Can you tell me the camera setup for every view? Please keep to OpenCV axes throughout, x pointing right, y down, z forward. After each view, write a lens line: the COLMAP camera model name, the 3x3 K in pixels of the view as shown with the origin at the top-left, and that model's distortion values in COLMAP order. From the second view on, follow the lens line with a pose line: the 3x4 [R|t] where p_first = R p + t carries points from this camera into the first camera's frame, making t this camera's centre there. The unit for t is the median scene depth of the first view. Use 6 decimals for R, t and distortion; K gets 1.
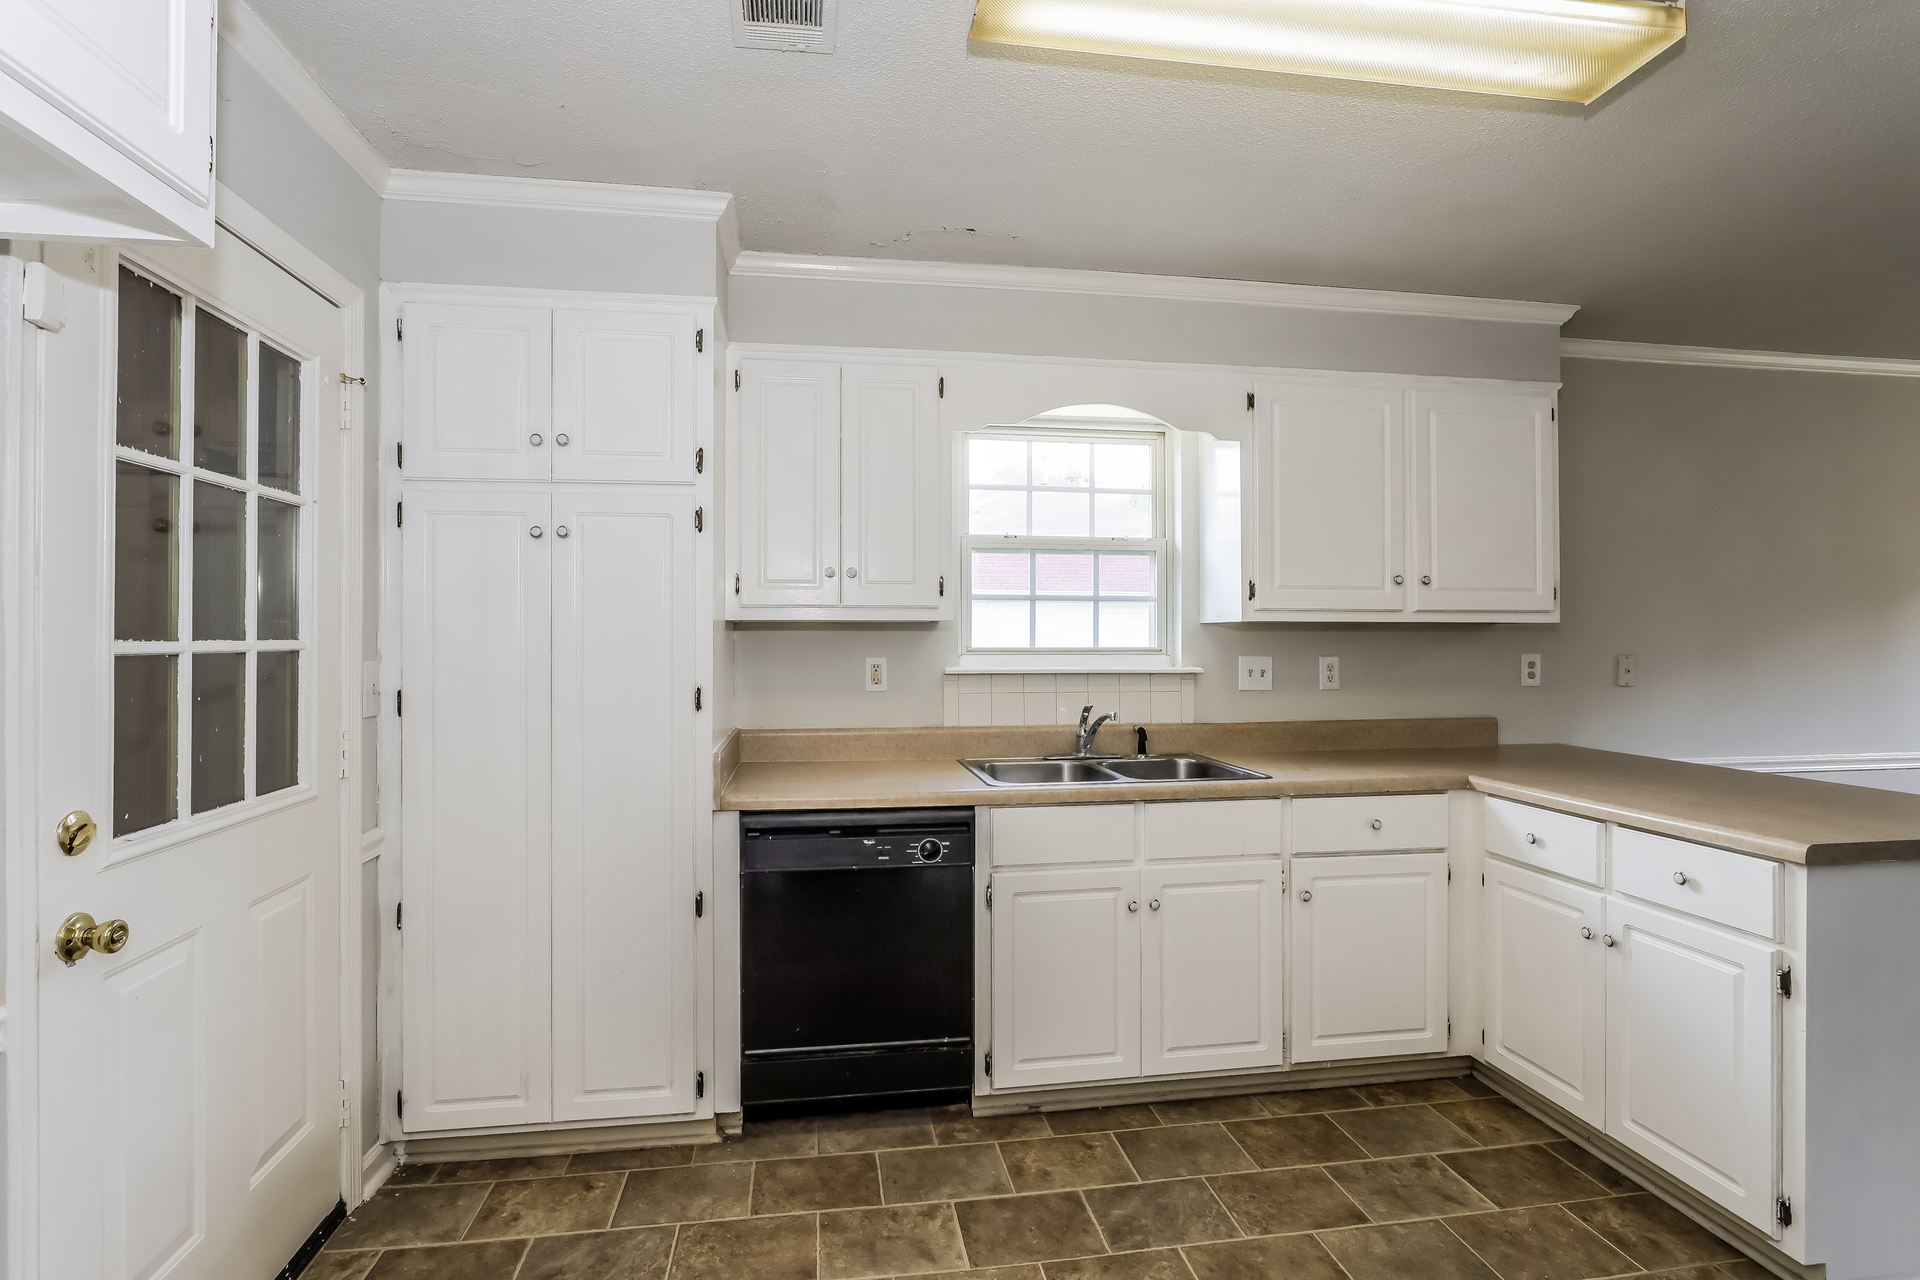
lens RADIAL K [[921.3, 0, 954.2], [0, 921.3, 636.1], [0, 0, 1]] dist [-0.004514, 0.000405]
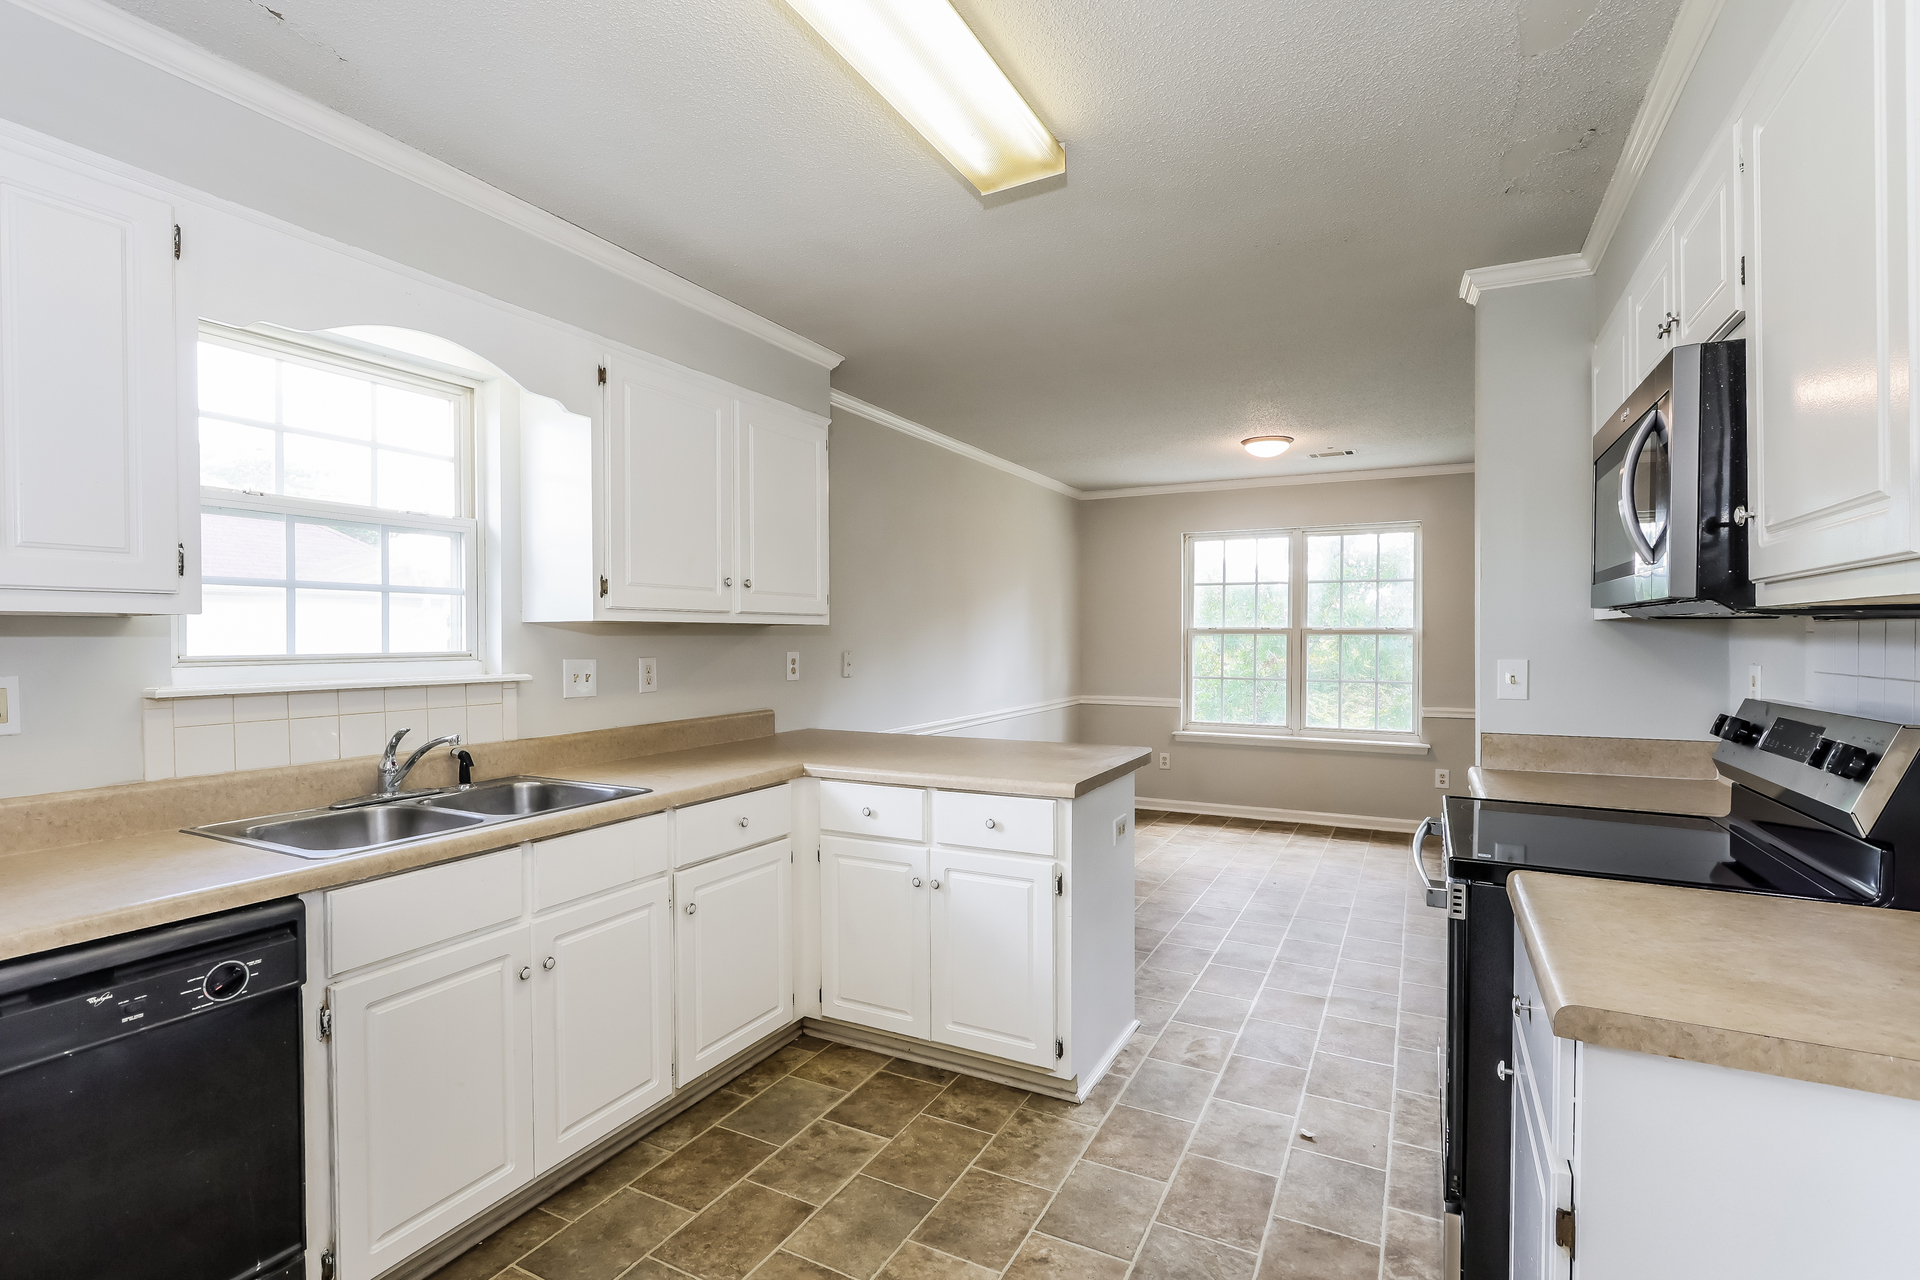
lens RADIAL K [[898.5, 0, 958.0], [0, 898.5, 647.3], [0, 0, 1]] dist [-0.009192, 0.000050]
pose [[0.597967, -0.011843, 0.801433, -0.197283], [0.002188, 0.999911, 0.013143, -0.000857], [-0.801518, -0.006105, 0.597940, 0.223732]]
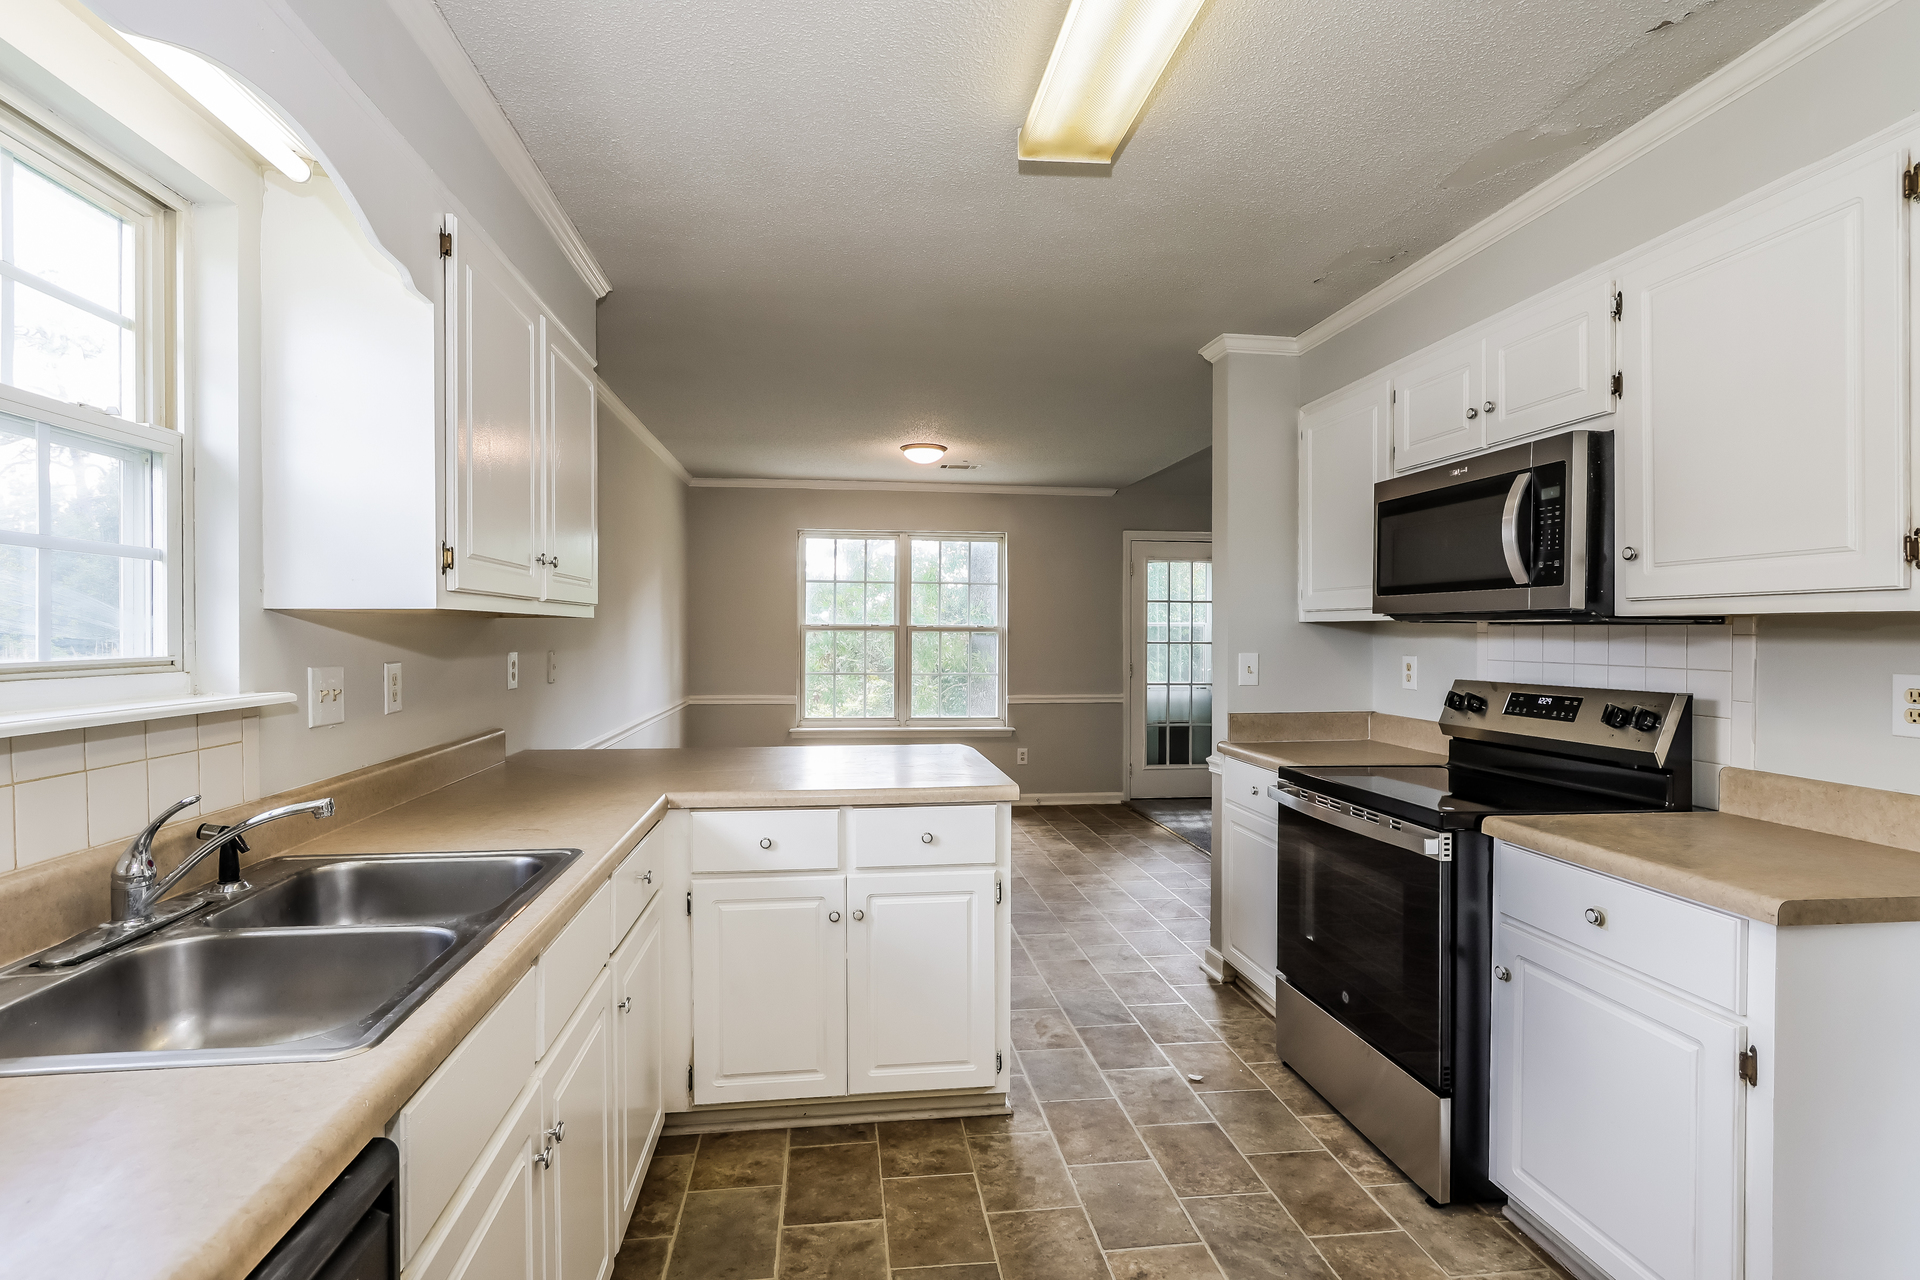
lens RADIAL K [[895.2, 0, 960.0], [0, 895.2, 640.0], [0, 0, 1]] dist [-0.001468, -0.000228]
pose [[0.033903, -0.009806, 0.999377, -0.289057], [-0.003385, 0.999945, 0.009926, -0.002989], [-0.999419, -0.003719, 0.033868, 0.729835]]
